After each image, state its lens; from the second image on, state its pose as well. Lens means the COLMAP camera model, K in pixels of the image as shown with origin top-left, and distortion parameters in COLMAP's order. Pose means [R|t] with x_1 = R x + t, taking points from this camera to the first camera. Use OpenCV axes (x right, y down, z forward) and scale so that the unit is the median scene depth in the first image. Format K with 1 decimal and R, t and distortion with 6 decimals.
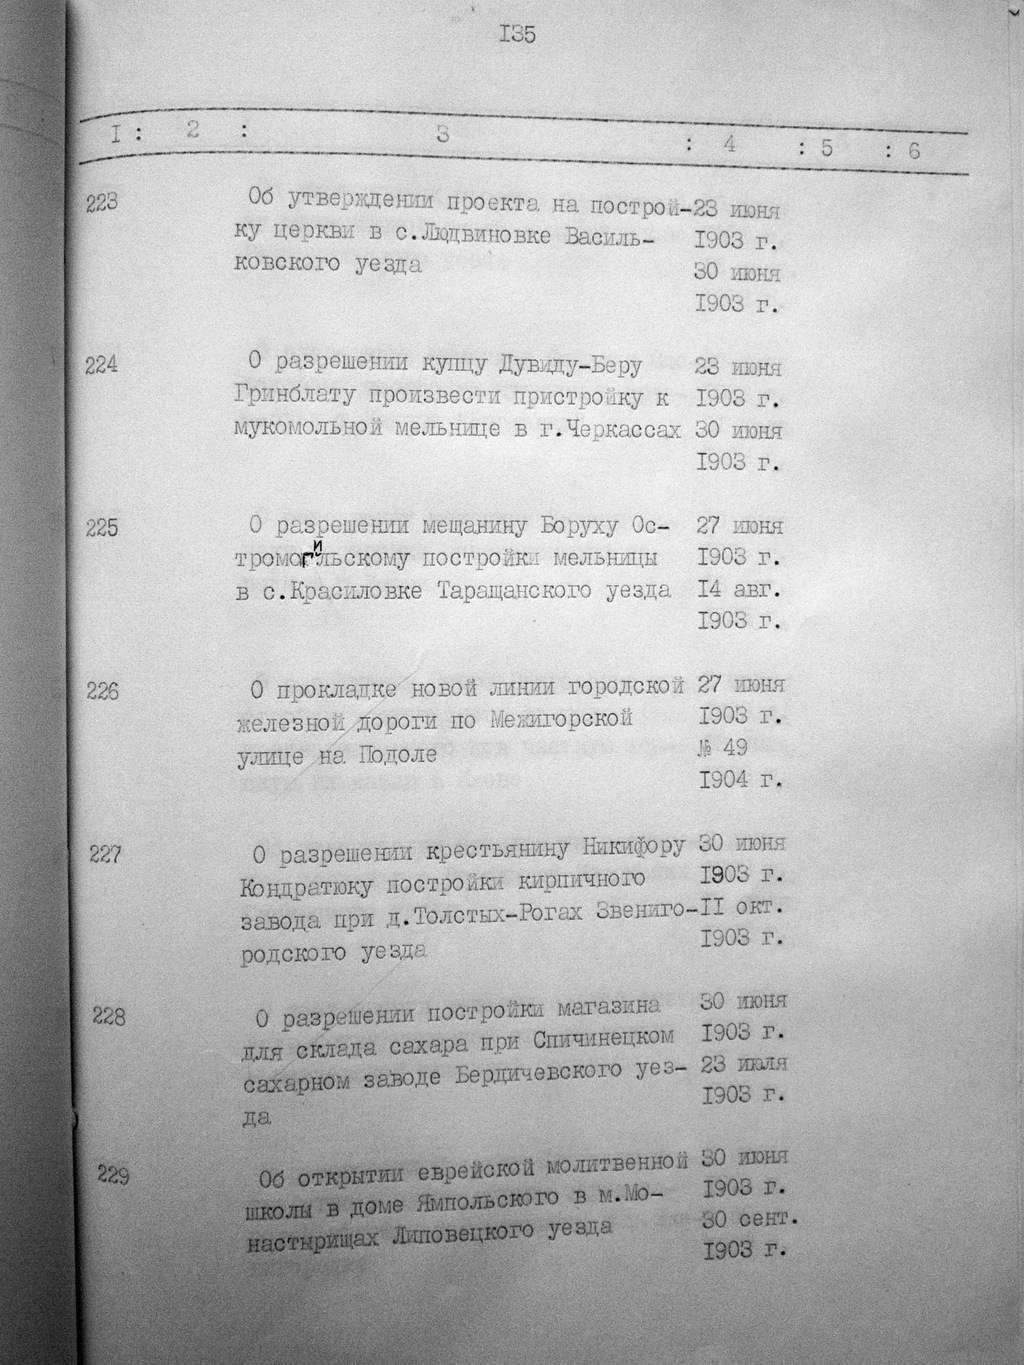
lens RADIAL K [[1817.0, 0, 511.7], [0, 1817.0, 702.5], [0, 0, 1]] dist [-0.017232, -0.044431]
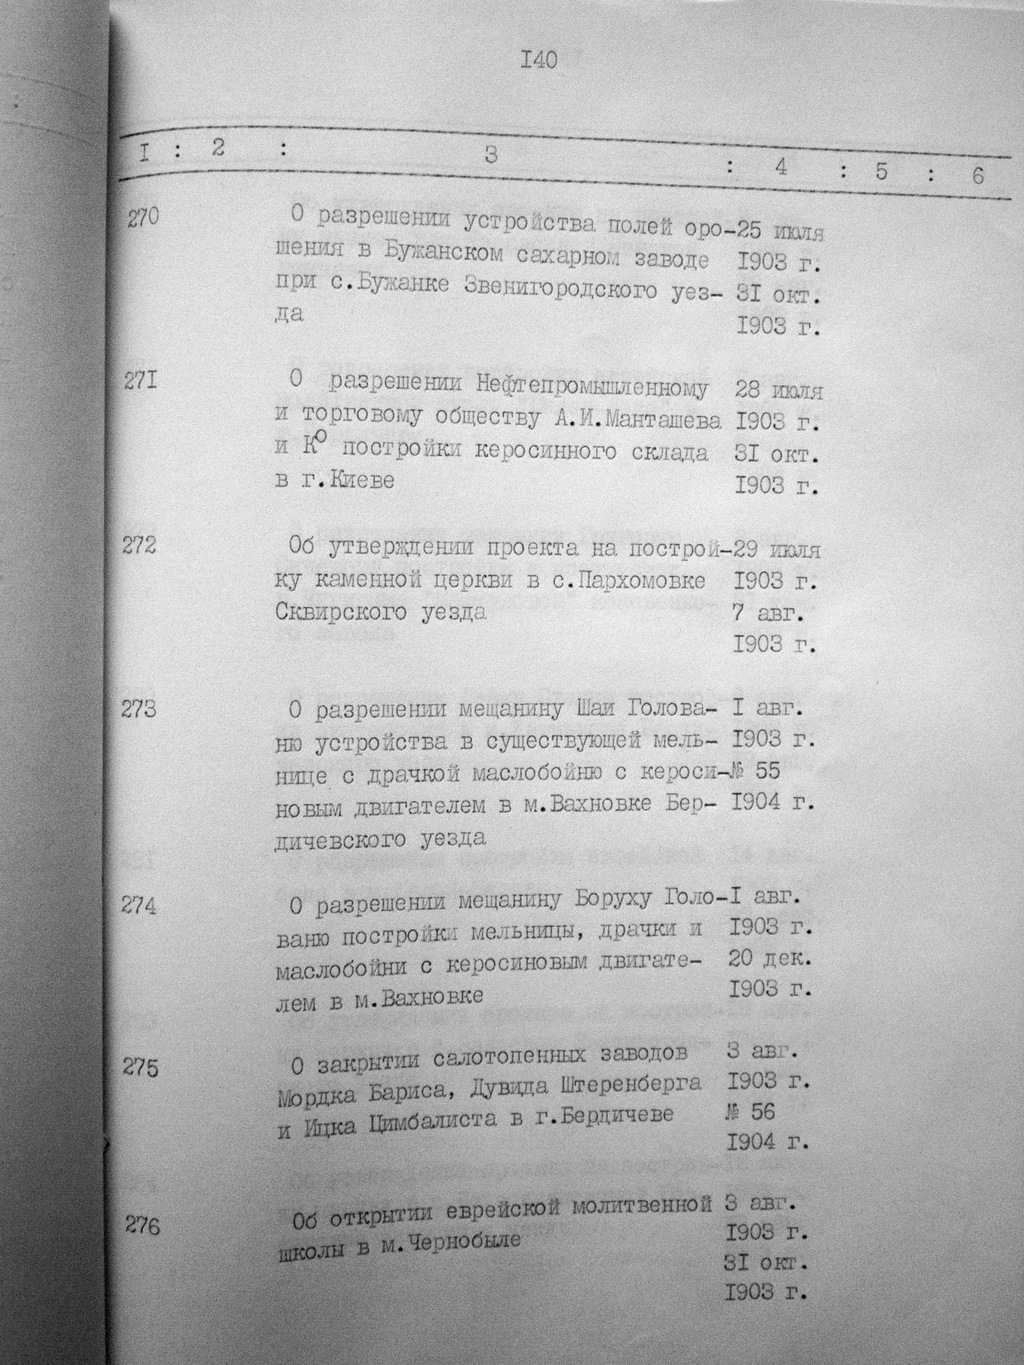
lens RADIAL K [[1805.1, 0, 511.5], [0, 1805.1, 646.2], [0, 0, 1]] dist [-0.010615, -0.012432]
pose [[0.999683, 0.016283, -0.019224, -0.000740], [-0.015408, 0.998877, 0.044803, -0.087728], [0.019932, -0.044492, 0.998811, 0.000359]]
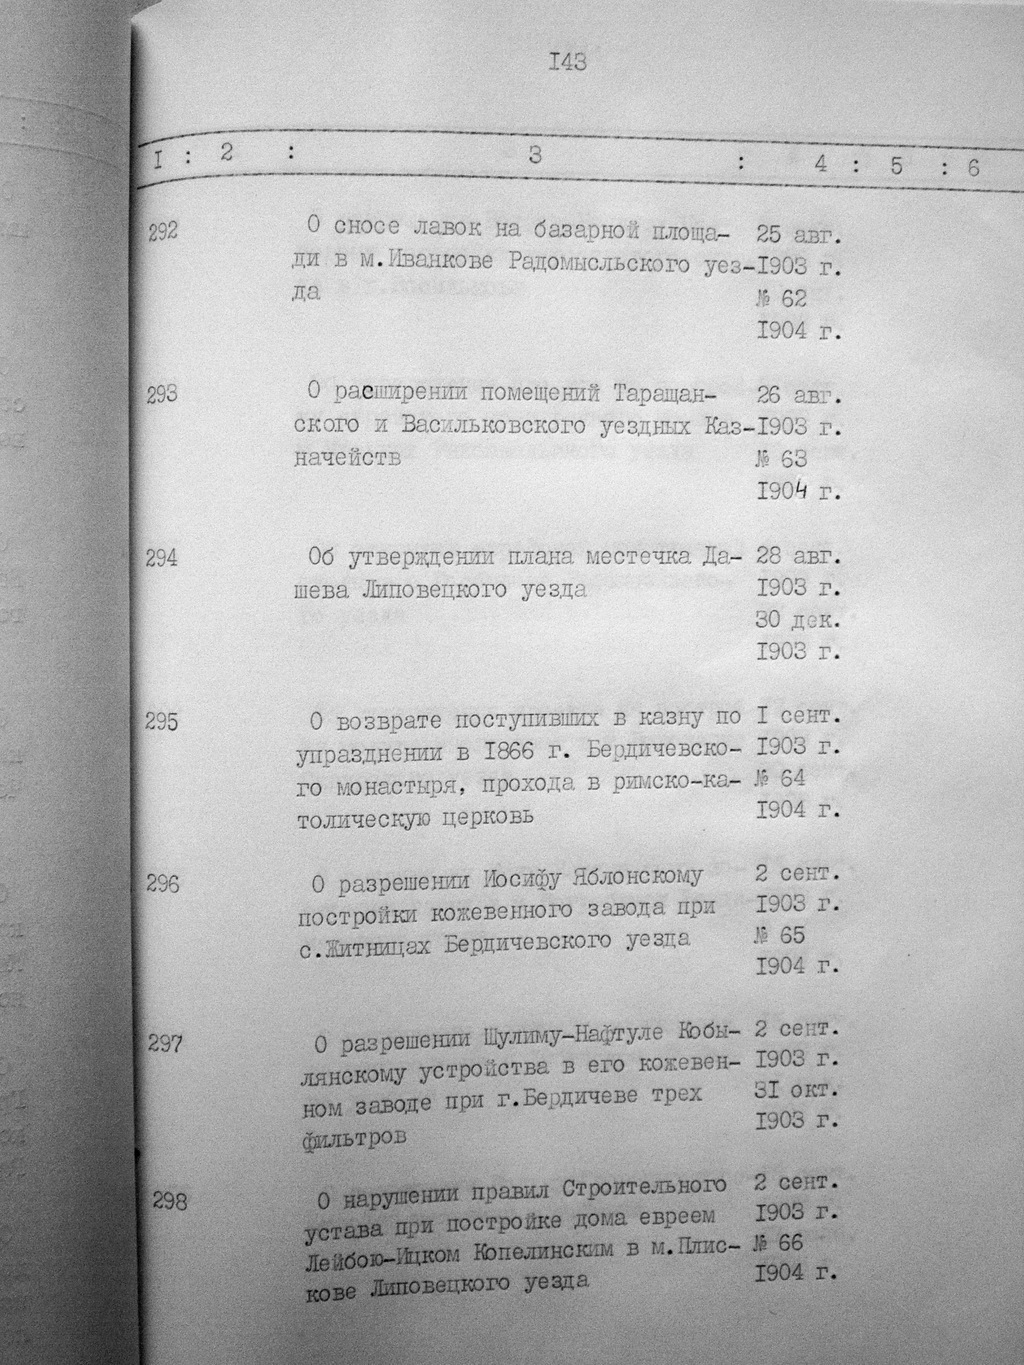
lens RADIAL K [[1814.5, 0, 514.3], [0, 1814.5, 684.6], [0, 0, 1]] dist [0.003041, 0.017178]
pose [[0.999538, 0.006512, -0.029683, -0.000623], [-0.005091, 0.998850, 0.047674, -0.074757], [0.029960, -0.047501, 0.998422, 0.000398]]
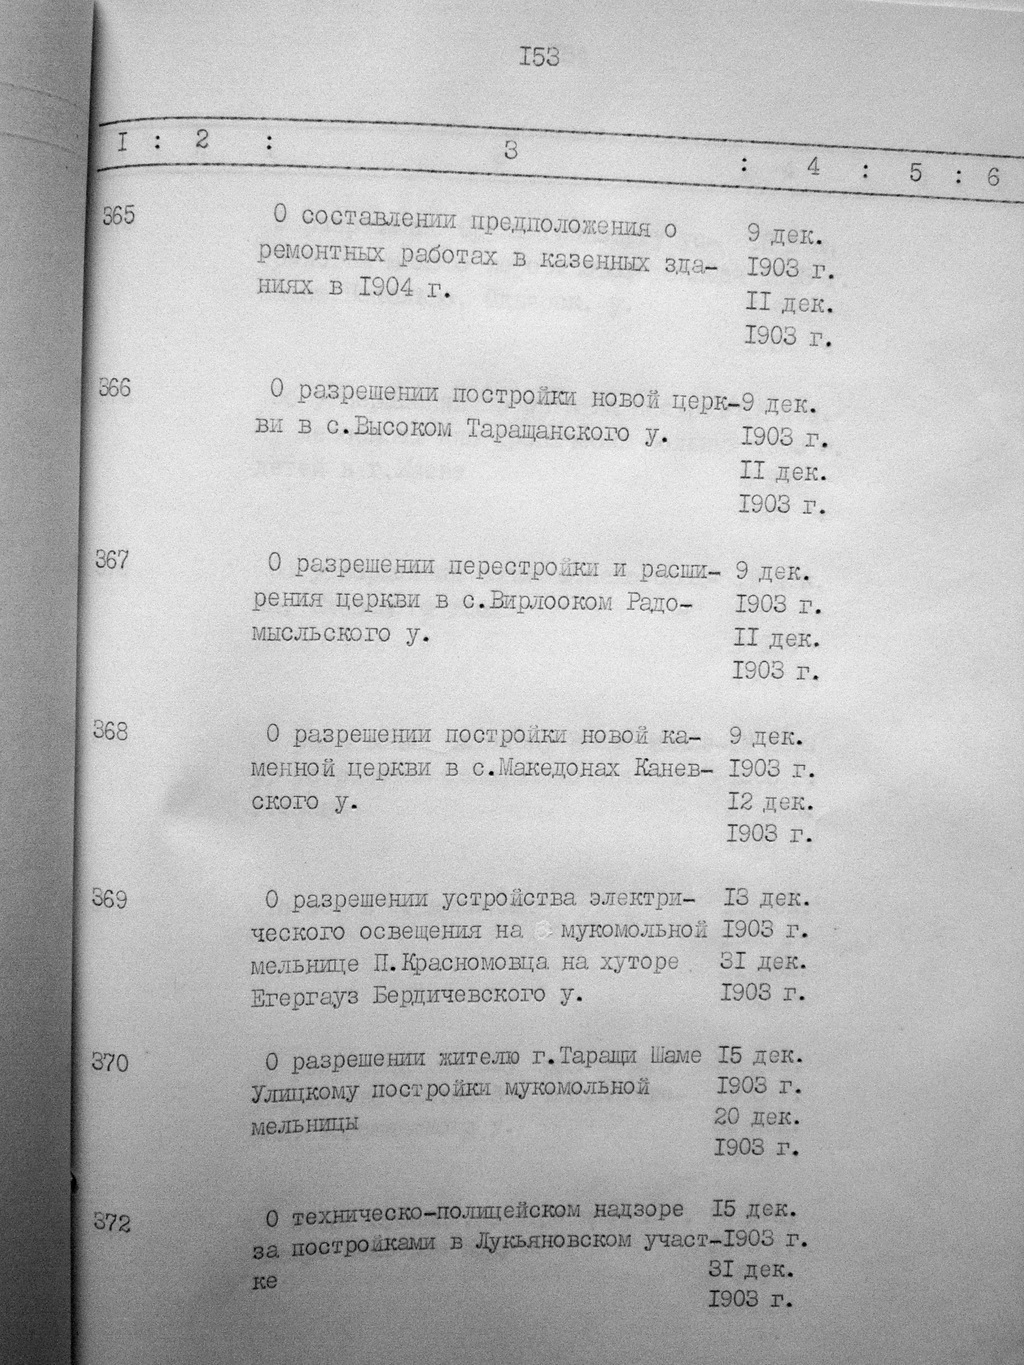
lens RADIAL K [[1903.3, 0, 508.8], [0, 1903.3, 662.9], [0, 0, 1]] dist [-0.022458, 0.021708]
pose [[0.999313, 0.034292, -0.014040, -0.001407], [-0.032575, 0.993592, 0.108233, -0.156865], [0.017662, -0.107701, 0.994026, -0.000434]]
